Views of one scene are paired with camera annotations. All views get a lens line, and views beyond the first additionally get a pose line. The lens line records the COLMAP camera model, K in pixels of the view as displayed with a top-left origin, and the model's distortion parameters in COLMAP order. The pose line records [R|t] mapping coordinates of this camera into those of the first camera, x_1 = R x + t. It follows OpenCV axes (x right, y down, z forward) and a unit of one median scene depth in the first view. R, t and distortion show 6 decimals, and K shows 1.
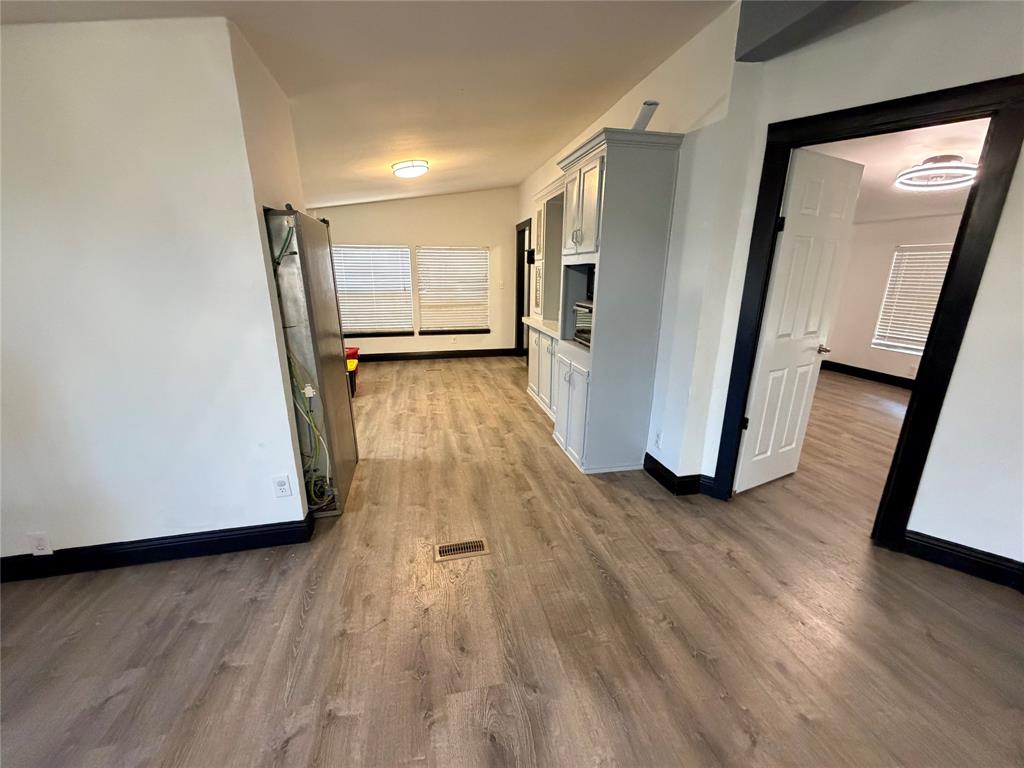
lens RADIAL K [[407.6, 0, 507.3], [0, 407.6, 385.5], [0, 0, 1]] dist [0.000643, 0.000587]
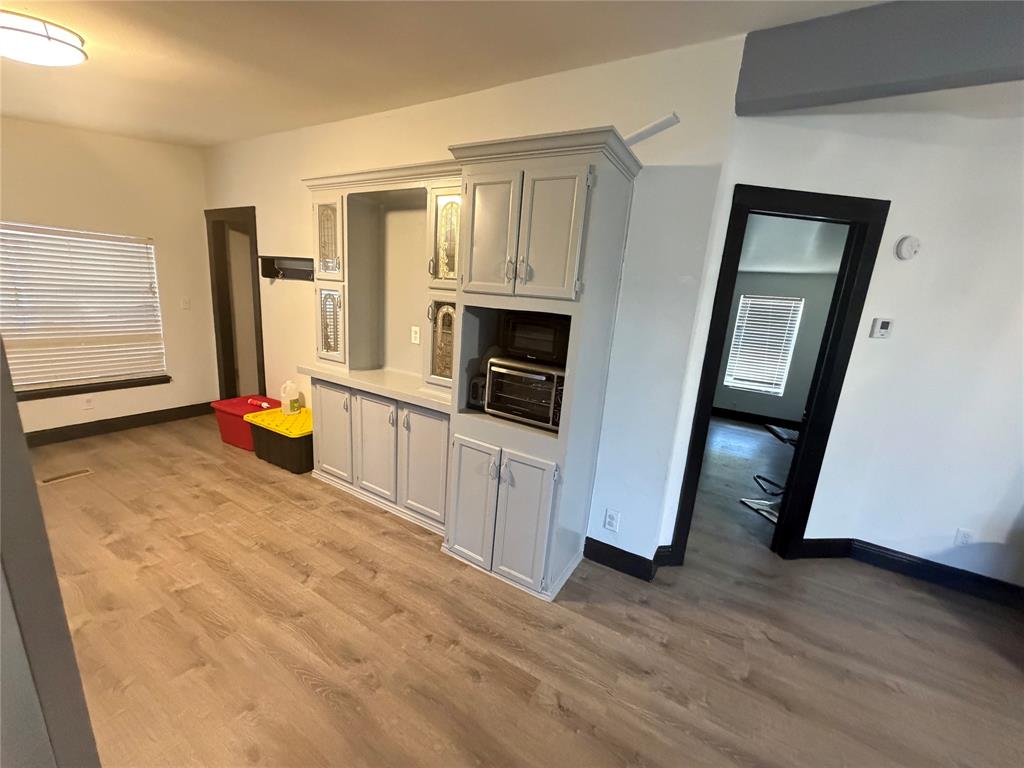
lens RADIAL K [[407.6, 0, 507.3], [0, 407.6, 385.5], [0, 0, 1]] dist [0.000643, 0.000587]
pose [[0.676762, -0.121543, 0.726100, -0.315223], [0.131192, 0.990402, 0.043507, -0.187821], [-0.724418, 0.065814, 0.686212, 0.505746]]
